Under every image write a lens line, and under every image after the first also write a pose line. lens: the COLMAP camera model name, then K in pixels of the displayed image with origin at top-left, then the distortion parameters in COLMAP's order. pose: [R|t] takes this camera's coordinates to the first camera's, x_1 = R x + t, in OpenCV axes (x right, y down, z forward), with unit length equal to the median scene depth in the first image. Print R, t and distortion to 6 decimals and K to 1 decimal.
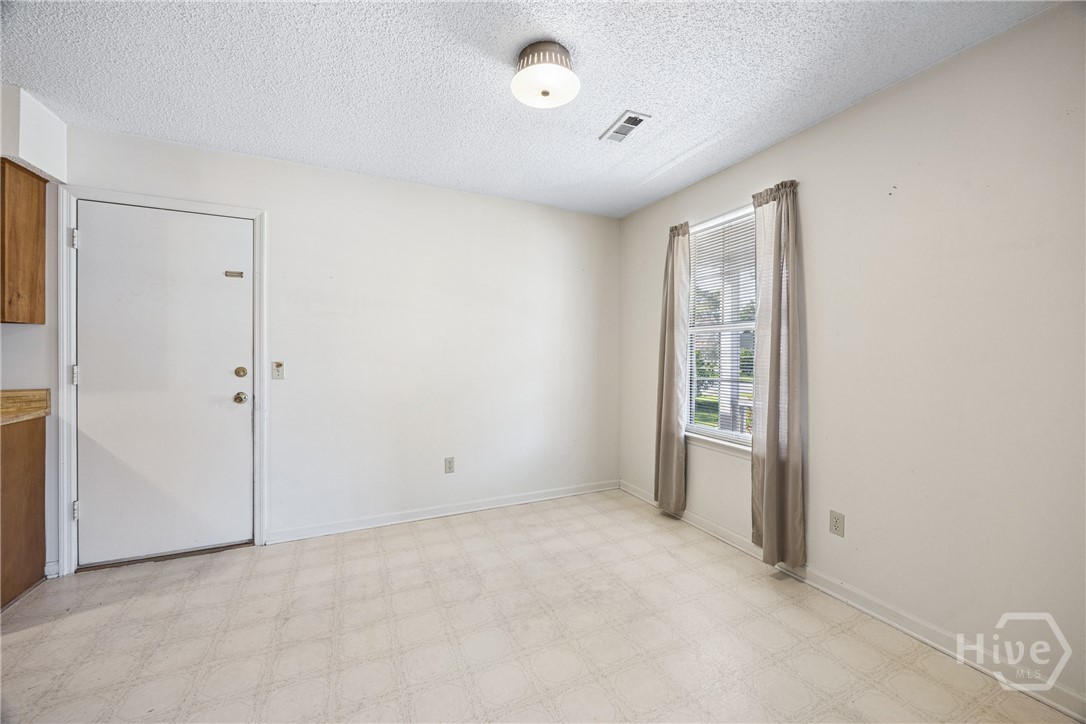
lens RADIAL K [[415.3, 0, 549.2], [0, 415.3, 358.0], [0, 0, 1]] dist [-0.001259, -0.000518]
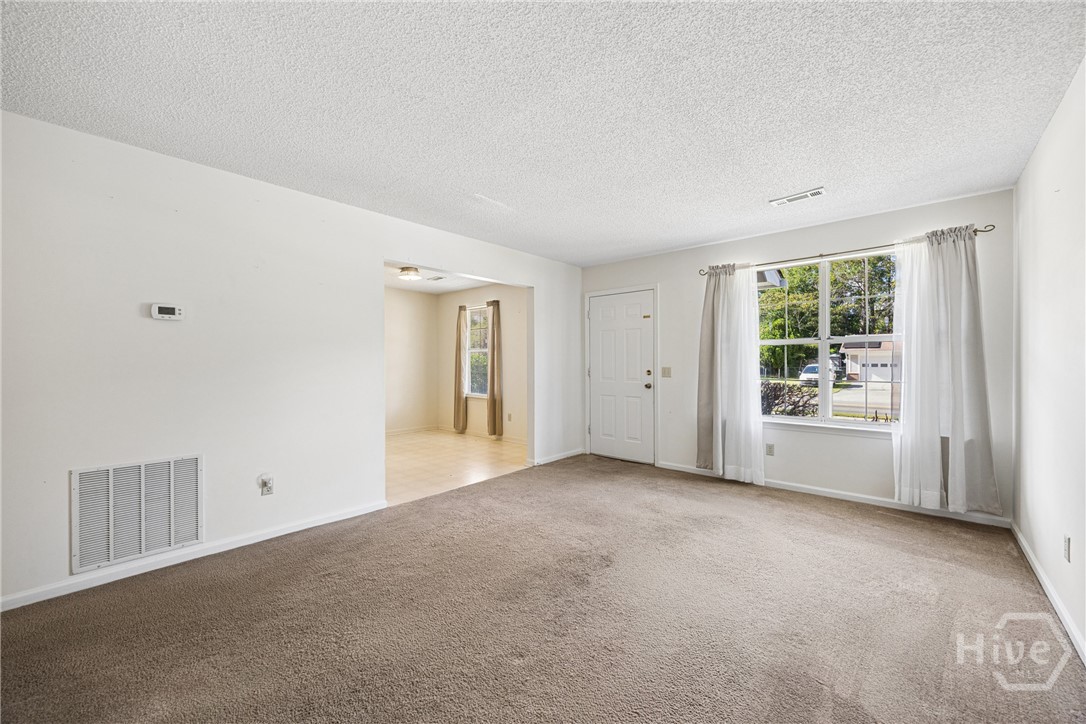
lens RADIAL K [[415.3, 0, 549.2], [0, 415.3, 365.9], [0, 0, 1]] dist [-0.001259, -0.000518]
pose [[0.915453, -0.008890, 0.402328, -0.216424], [0.008222, 0.999960, 0.003385, 0.014289], [-0.402342, 0.000209, 0.915489, -1.585569]]
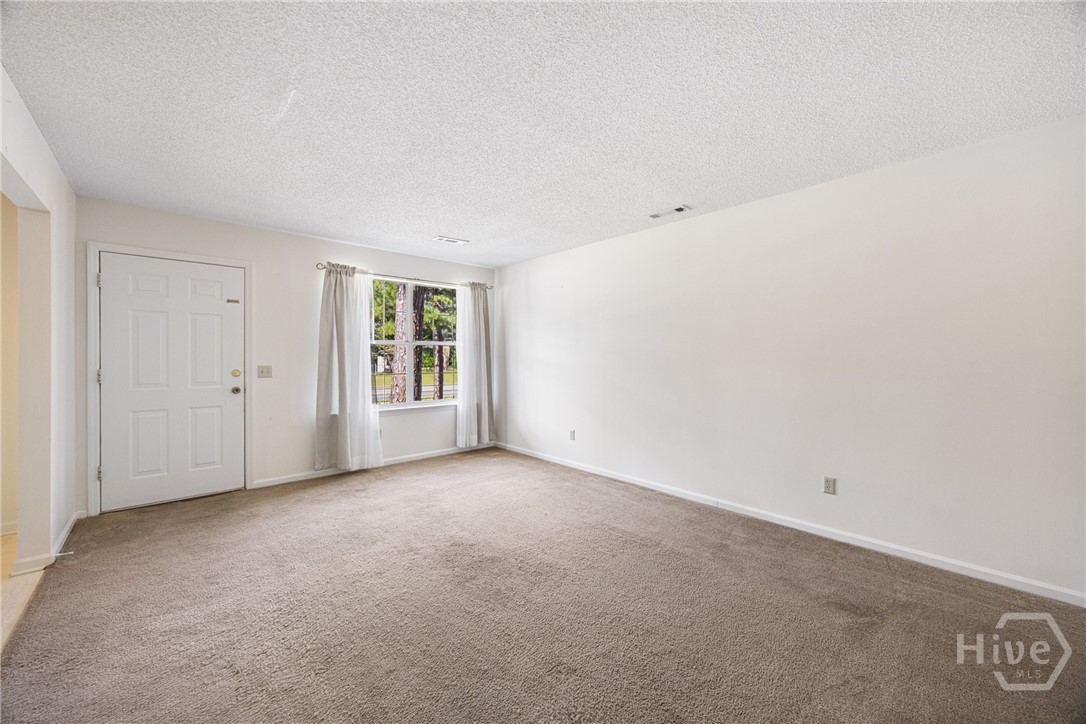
lens RADIAL K [[415.3, 0, 532.0], [0, 415.3, 362.3], [0, 0, 1]] dist [-0.001259, -0.000518]
pose [[-0.282530, -0.014032, 0.959156, -0.771664], [0.006771, 0.999839, 0.016622, -0.001453], [-0.959235, 0.011190, -0.282390, -0.598914]]
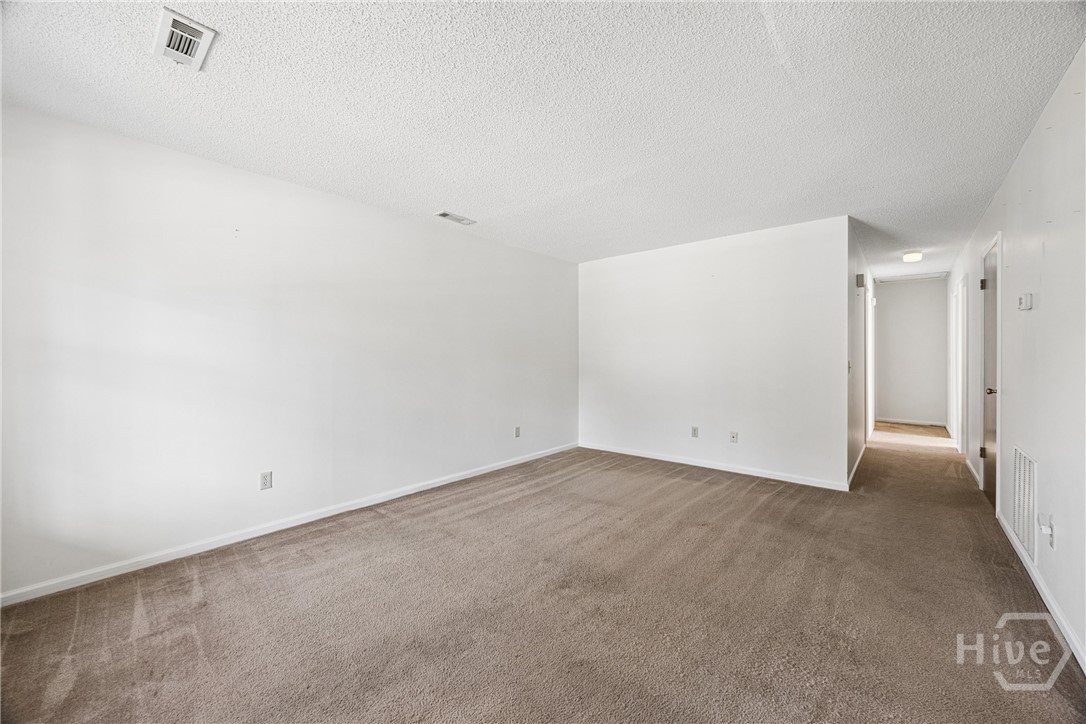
lens RADIAL K [[415.3, 0, 547.0], [0, 415.3, 358.0], [0, 0, 1]] dist [-0.001259, -0.000518]
pose [[-0.914656, -0.000715, -0.404232, 0.692090], [-0.005915, 0.999915, 0.011616, 0.004021], [0.404190, 0.013016, -0.914583, 0.044852]]
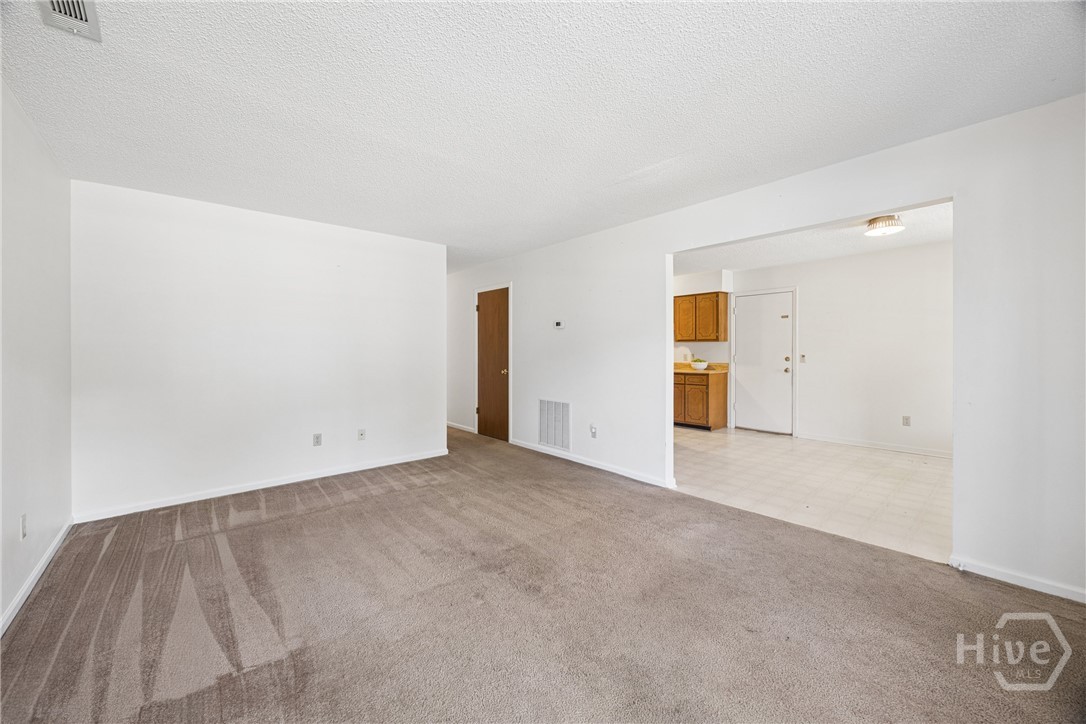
lens RADIAL K [[415.3, 0, 545.3], [0, 415.3, 351.2], [0, 0, 1]] dist [-0.001259, -0.000518]
pose [[0.274096, -0.005251, -0.961688, 1.116859], [-0.005106, 0.999963, -0.006915, 0.013869], [0.961689, 0.006806, 0.274059, -0.930915]]
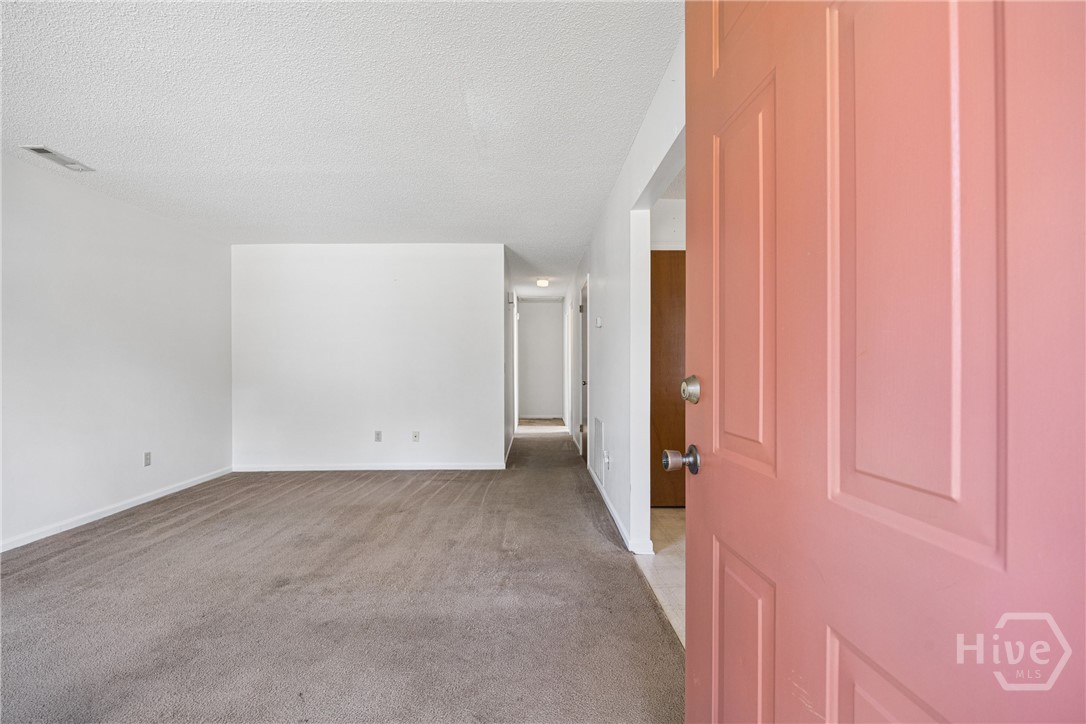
lens RADIAL K [[492.8, 0, 541.7], [0, 492.8, 370.5], [0, 0, 1]] dist [-0.011381, 0.000350]
pose [[-0.417115, 0.004760, -0.908841, 0.992925], [-0.006869, 0.999941, 0.008389, 0.038847], [0.908828, 0.009742, -0.417058, 0.169439]]
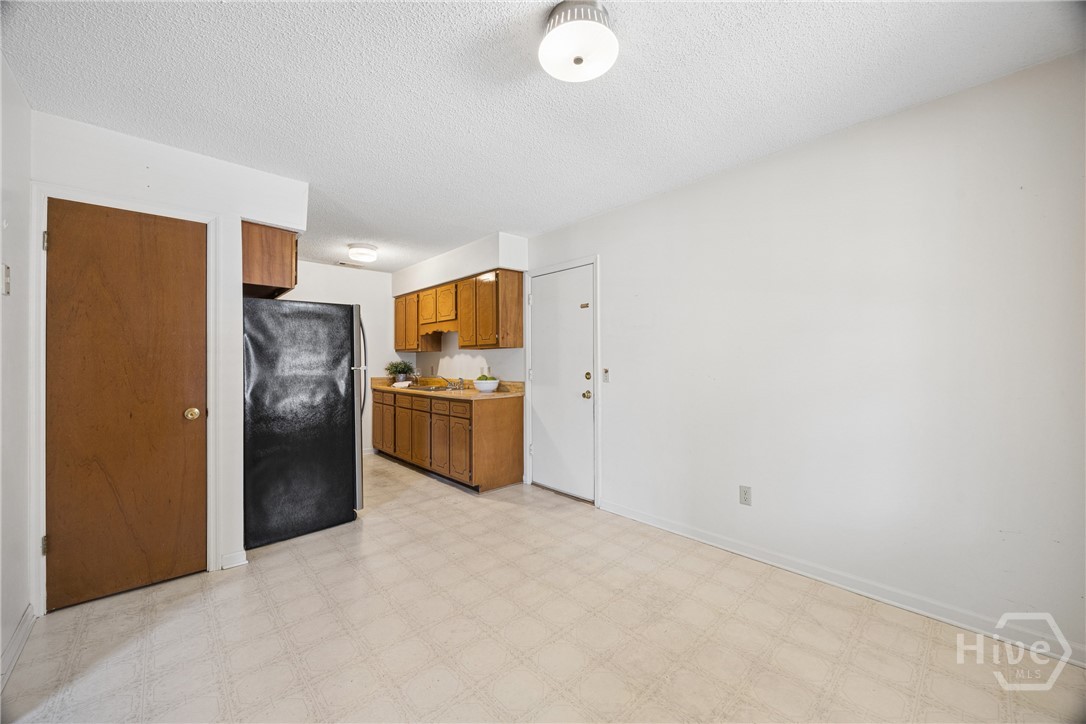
lens RADIAL K [[415.3, 0, 541.0], [0, 415.3, 359.0], [0, 0, 1]] dist [-0.001259, -0.000518]
pose [[0.292524, -0.013296, -0.956166, 0.541628], [-0.000360, 0.999902, -0.014015, -0.002493], [0.956258, 0.004444, 0.292491, 0.458490]]
